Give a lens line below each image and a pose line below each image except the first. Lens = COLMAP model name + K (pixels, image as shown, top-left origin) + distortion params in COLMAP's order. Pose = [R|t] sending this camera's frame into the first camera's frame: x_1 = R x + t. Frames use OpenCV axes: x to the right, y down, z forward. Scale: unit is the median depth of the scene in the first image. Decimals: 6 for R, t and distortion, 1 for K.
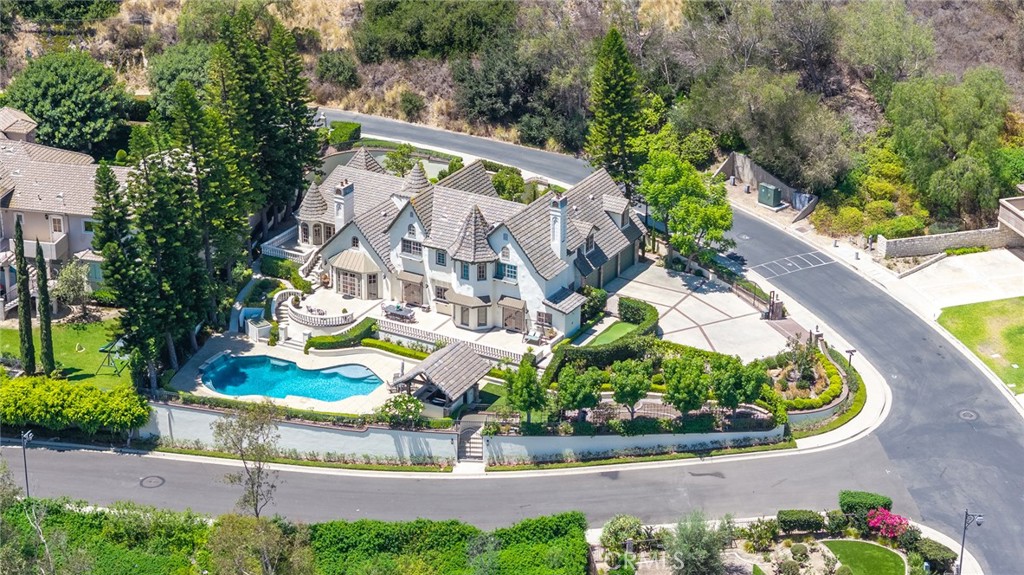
lens RADIAL K [[2074.5, 0, 514.7], [0, 2074.5, 290.0], [0, 0, 1]] dist [-0.168179, 0.000000]
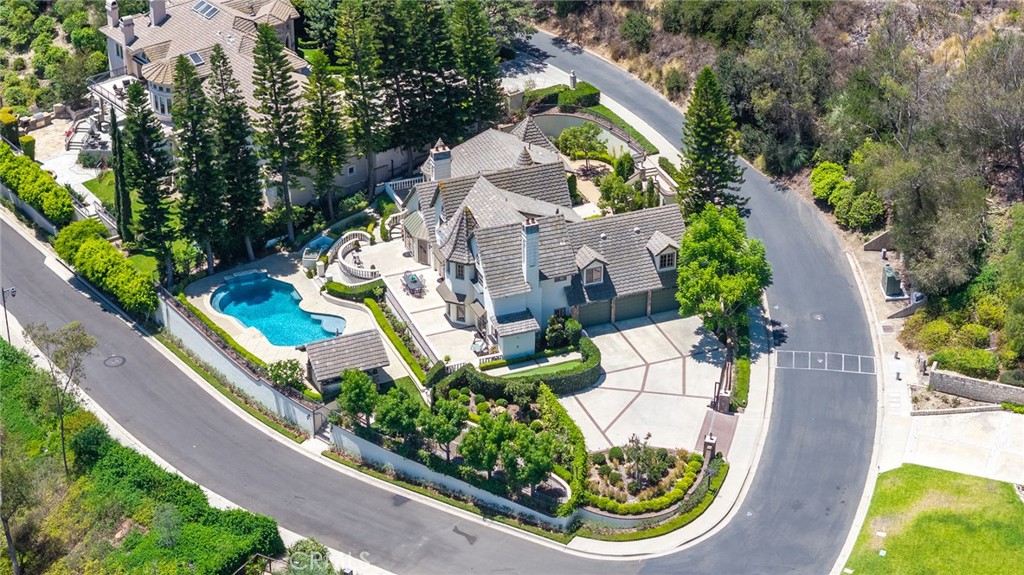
lens RADIAL K [[2074.5, 0, 514.0], [0, 2074.5, 284.1], [0, 0, 1]] dist [-0.168179, 0.000000]
pose [[0.773158, 0.303238, -0.557022, 0.573657], [-0.241970, 0.952892, 0.182887, -0.195252], [0.586240, -0.006618, 0.810111, 0.185798]]
